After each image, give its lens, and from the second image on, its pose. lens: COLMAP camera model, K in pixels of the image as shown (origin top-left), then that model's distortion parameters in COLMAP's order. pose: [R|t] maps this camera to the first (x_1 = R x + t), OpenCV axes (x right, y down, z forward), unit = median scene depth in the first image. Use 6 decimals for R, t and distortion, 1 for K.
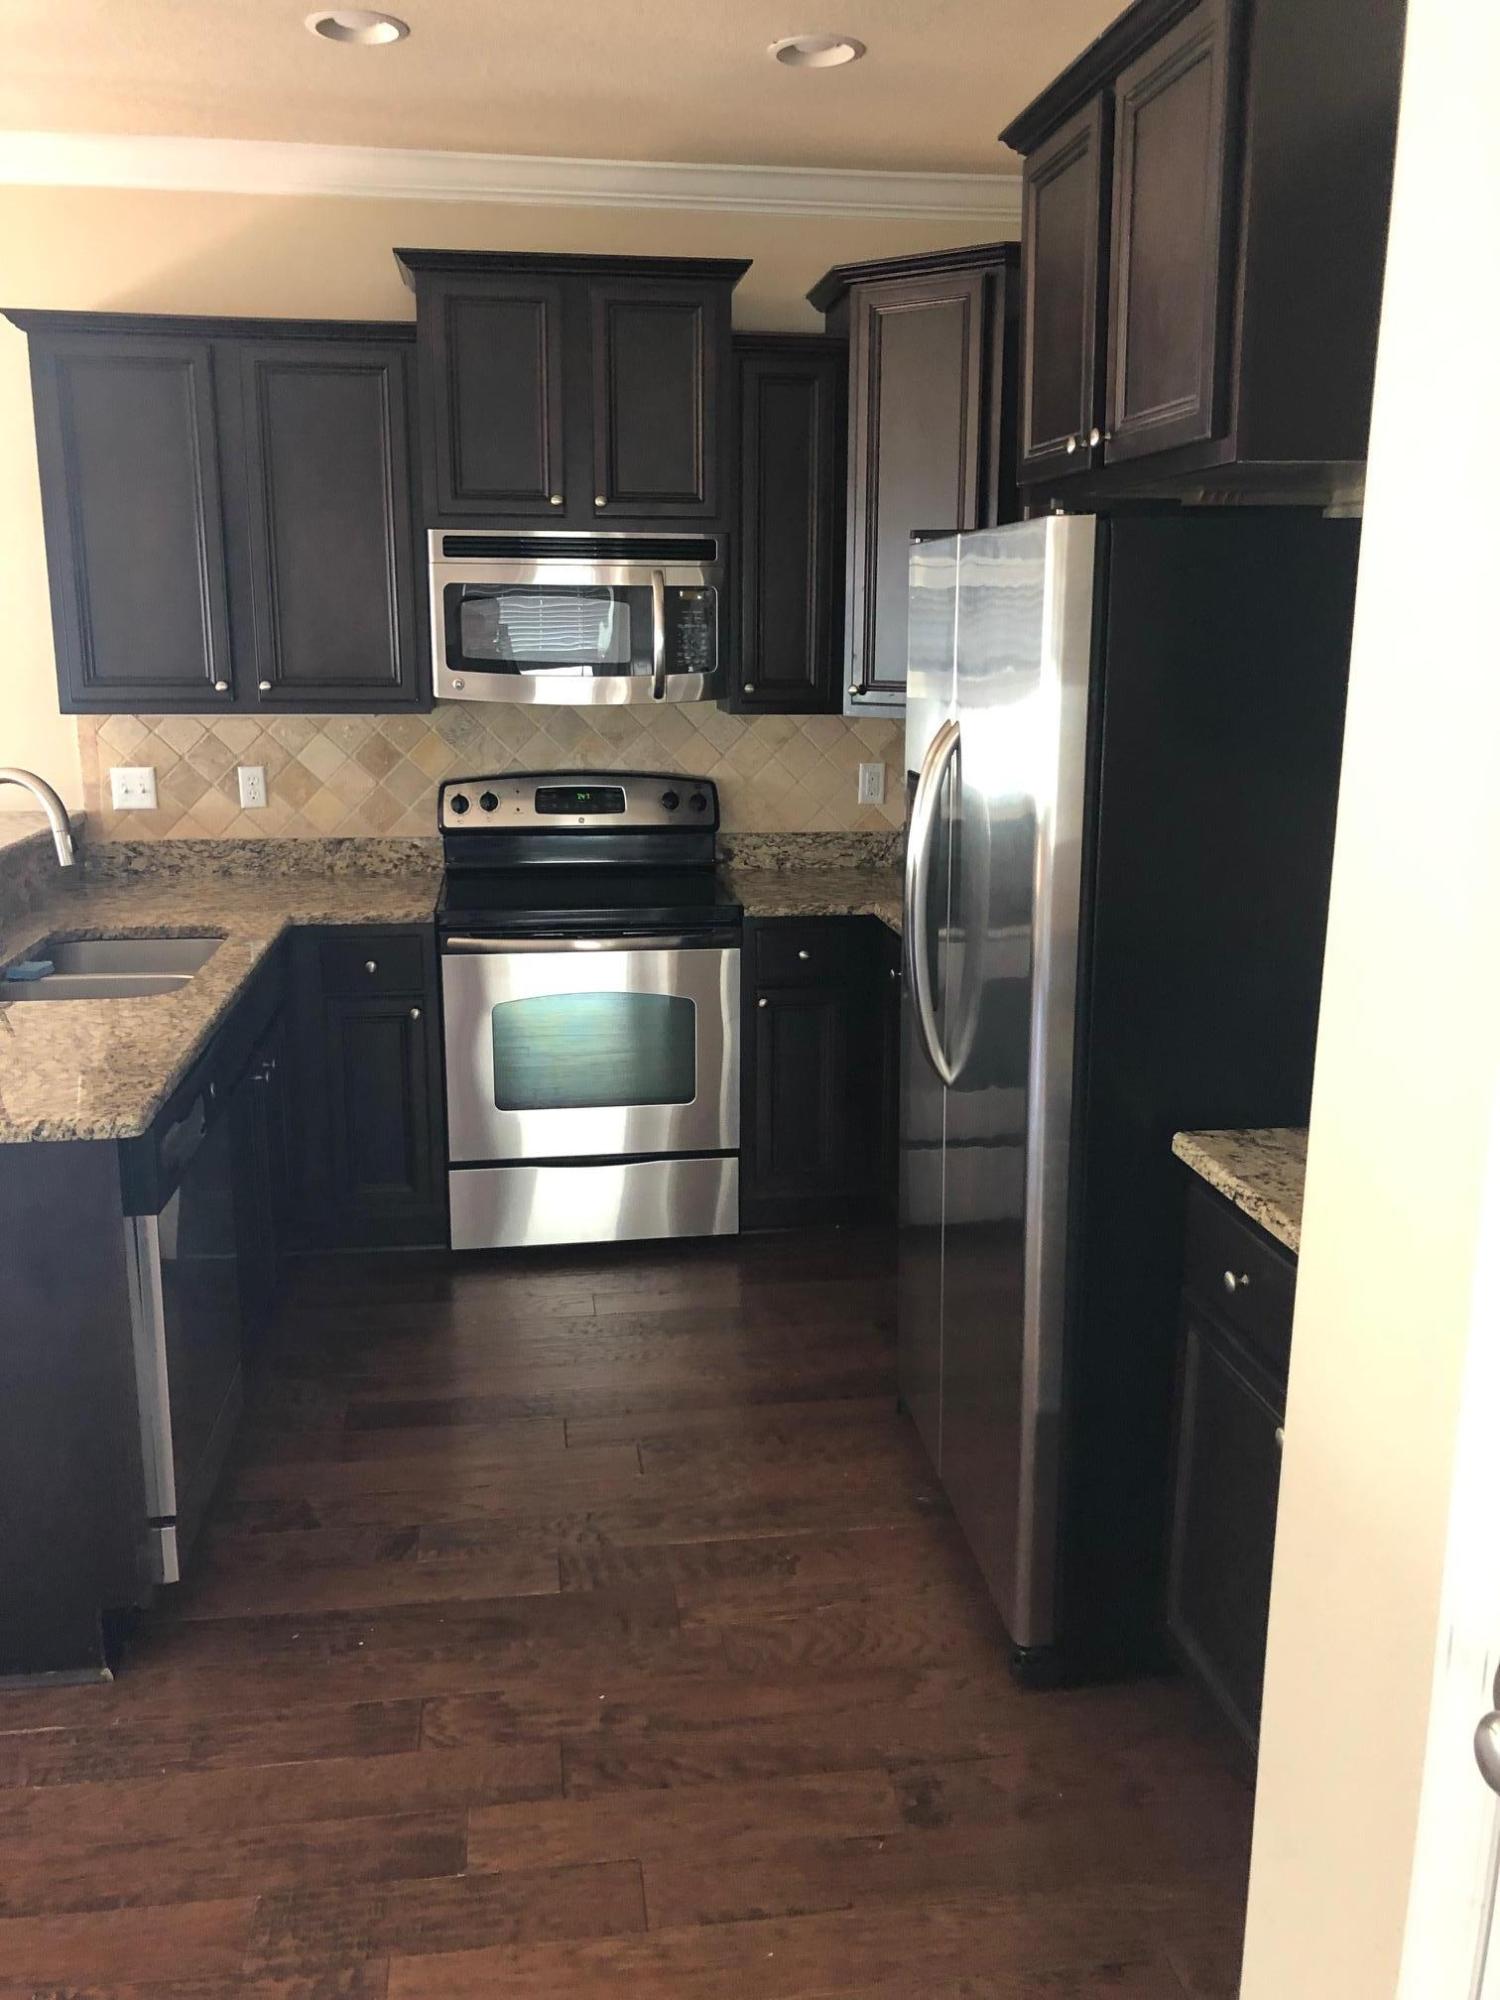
lens RADIAL K [[1673.1, 0, 744.7], [0, 1673.1, 1003.8], [0, 0, 1]] dist [0.016870, -0.013562]
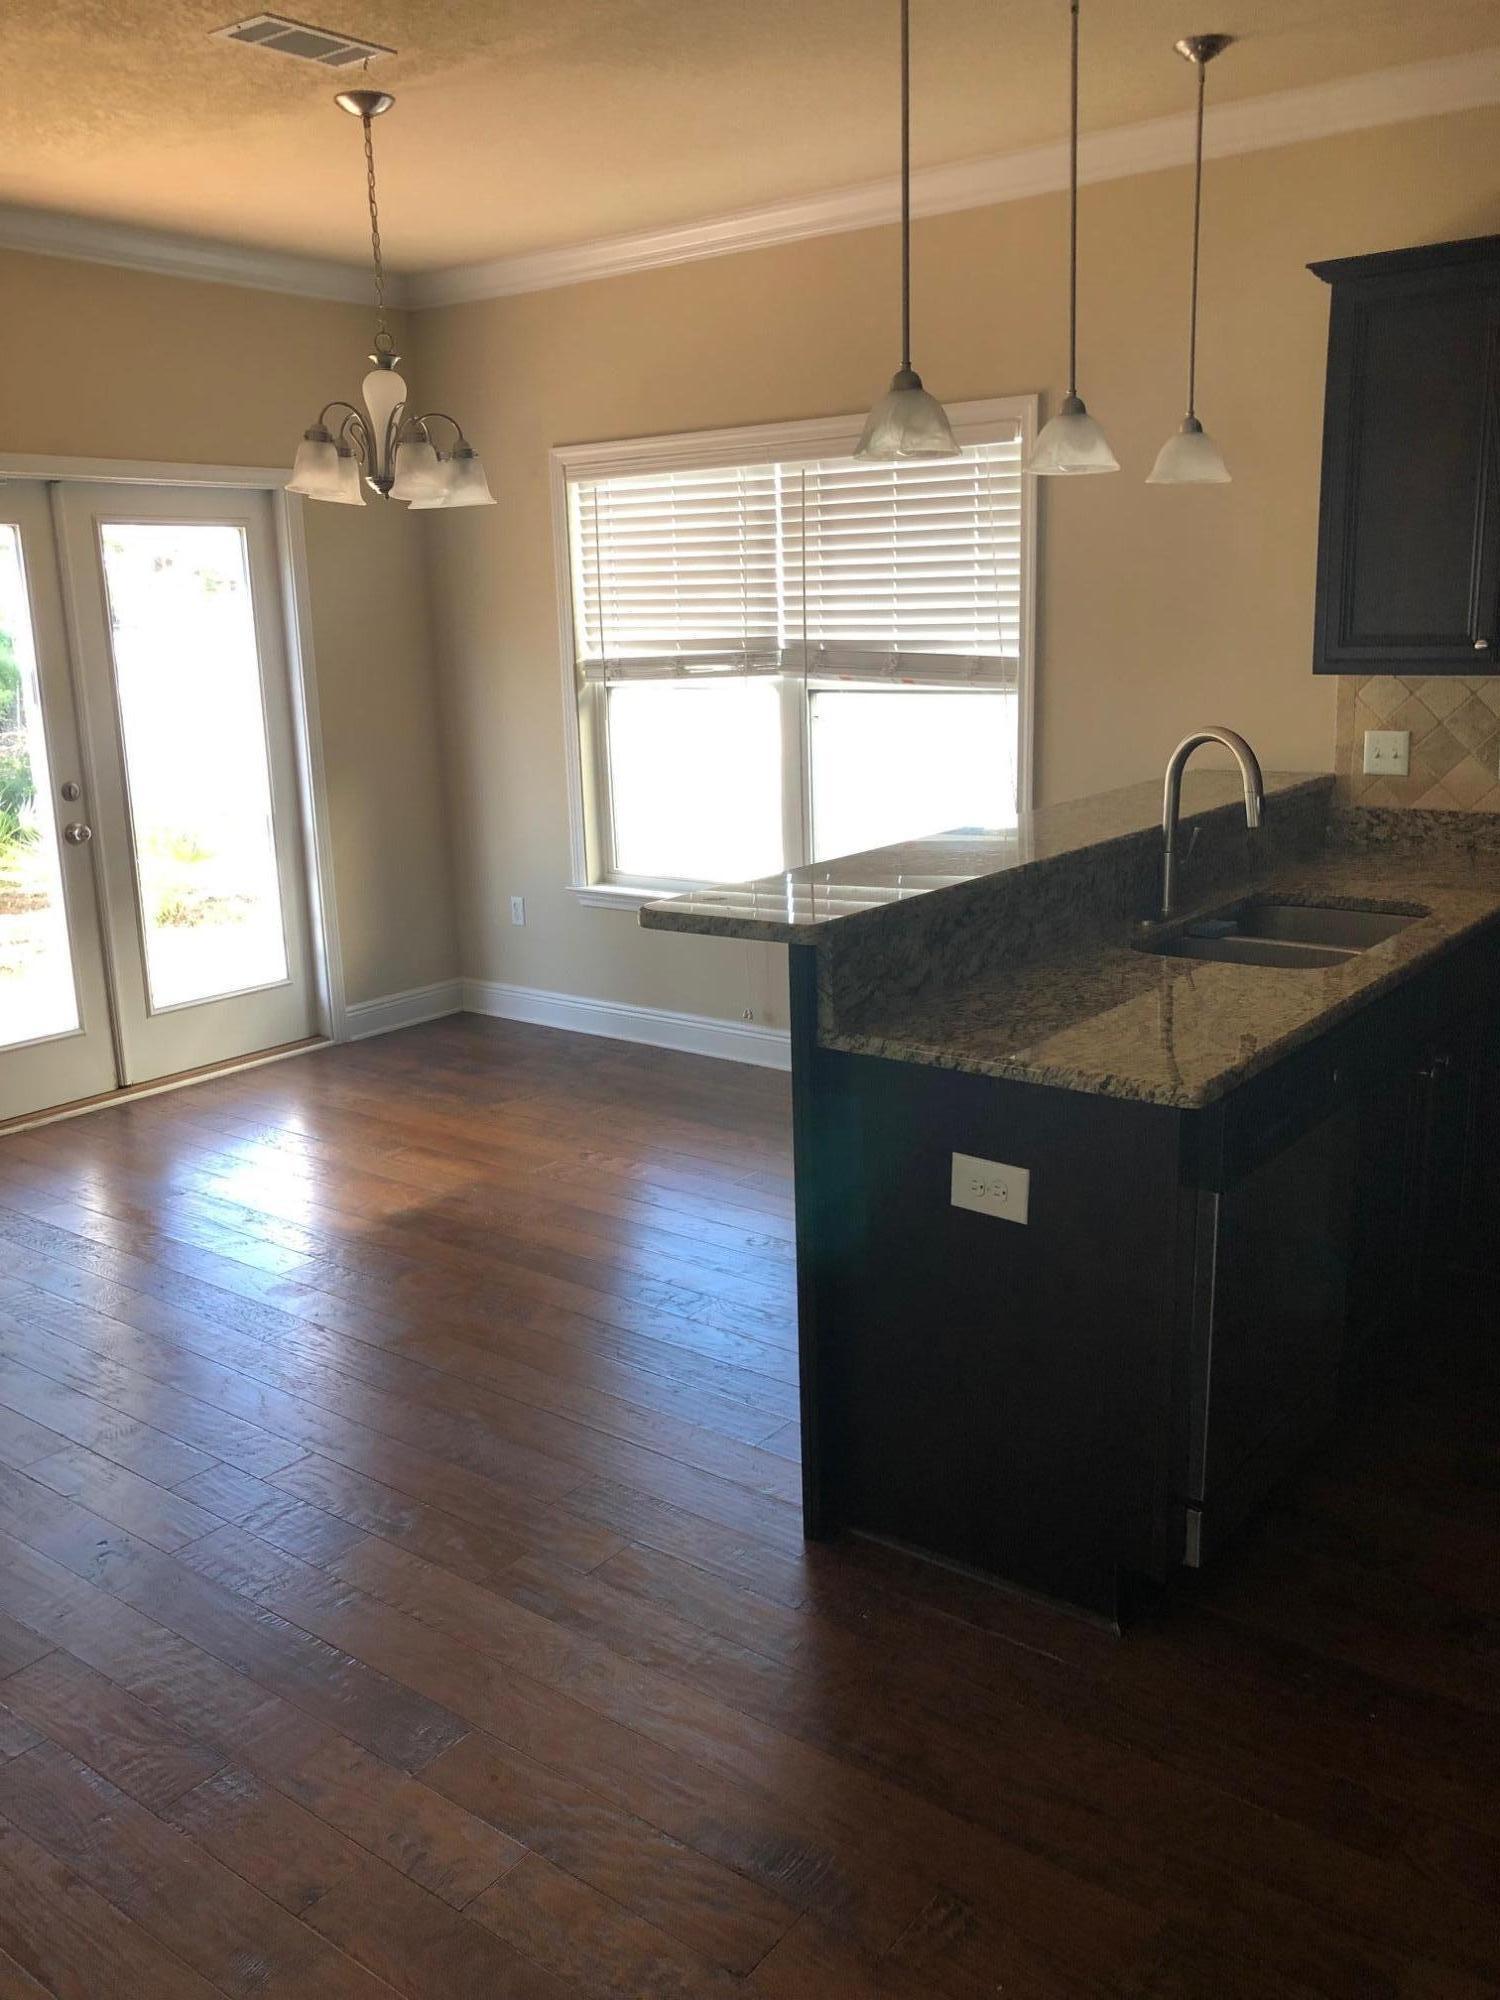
lens RADIAL K [[1673.1, 0, 747.5], [0, 1673.1, 987.3], [0, 0, 1]] dist [0.016870, -0.013562]
pose [[0.685908, 0.142633, -0.713573, 0.095596], [-0.133356, 0.988633, 0.069428, -0.015795], [0.715365, 0.047538, 0.697132, 0.088850]]
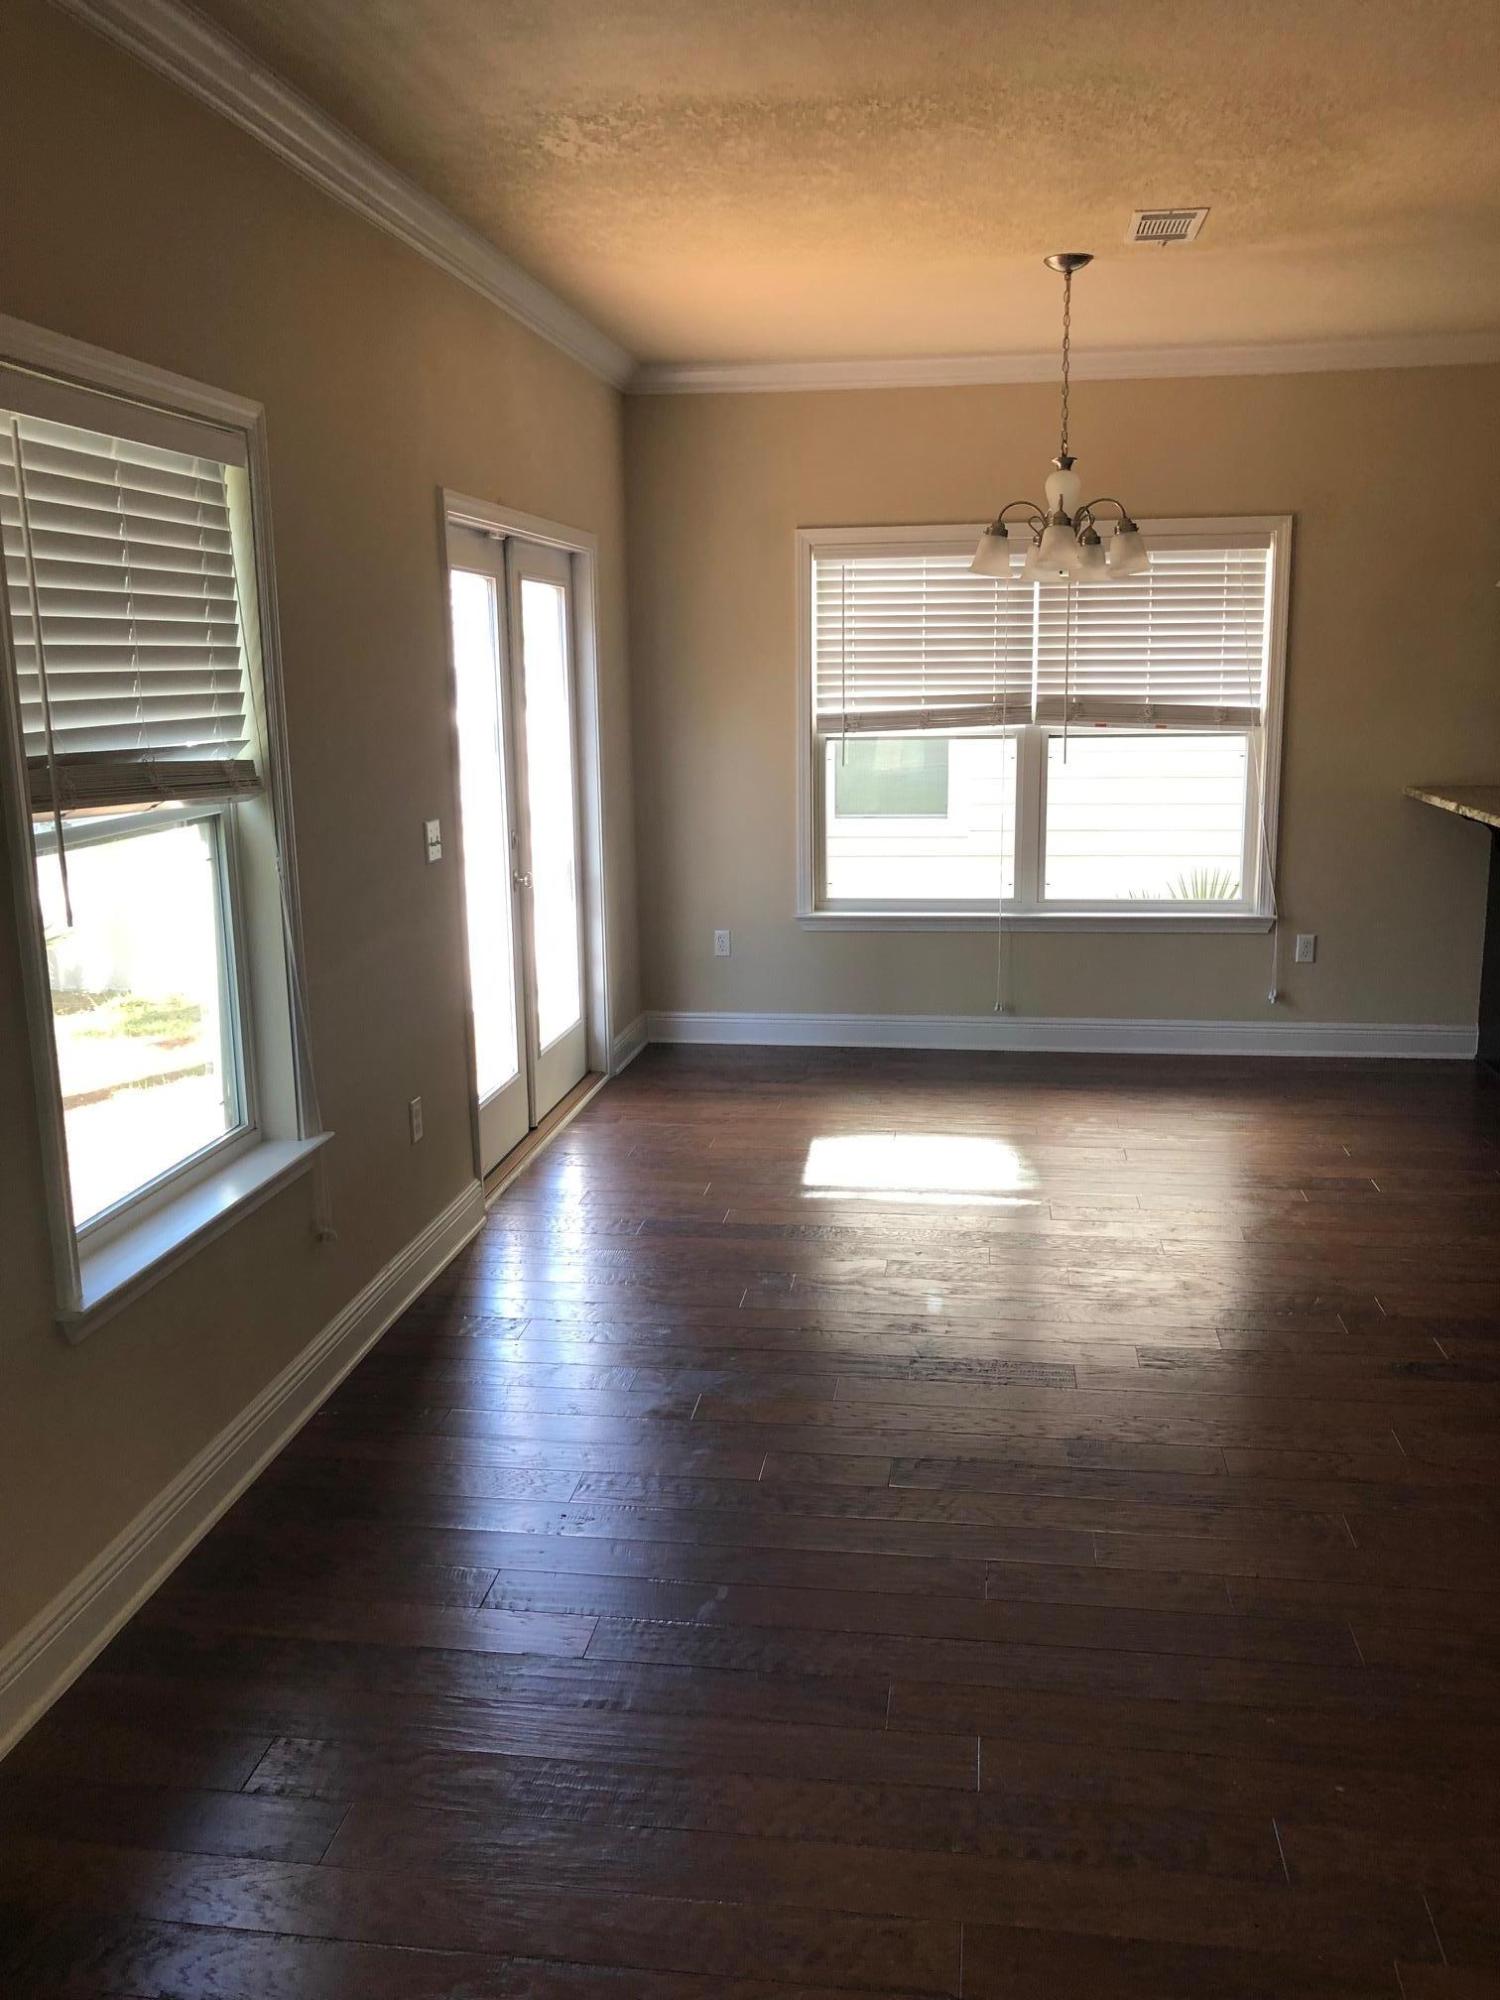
lens RADIAL K [[1673.1, 0, 756.3], [0, 1673.1, 1001.6], [0, 0, 1]] dist [0.016870, -0.013562]
pose [[0.959848, 0.038922, -0.277806, -0.715098], [-0.045246, 0.998841, -0.016386, 0.147823], [0.276846, 0.028298, 0.960497, -0.662345]]
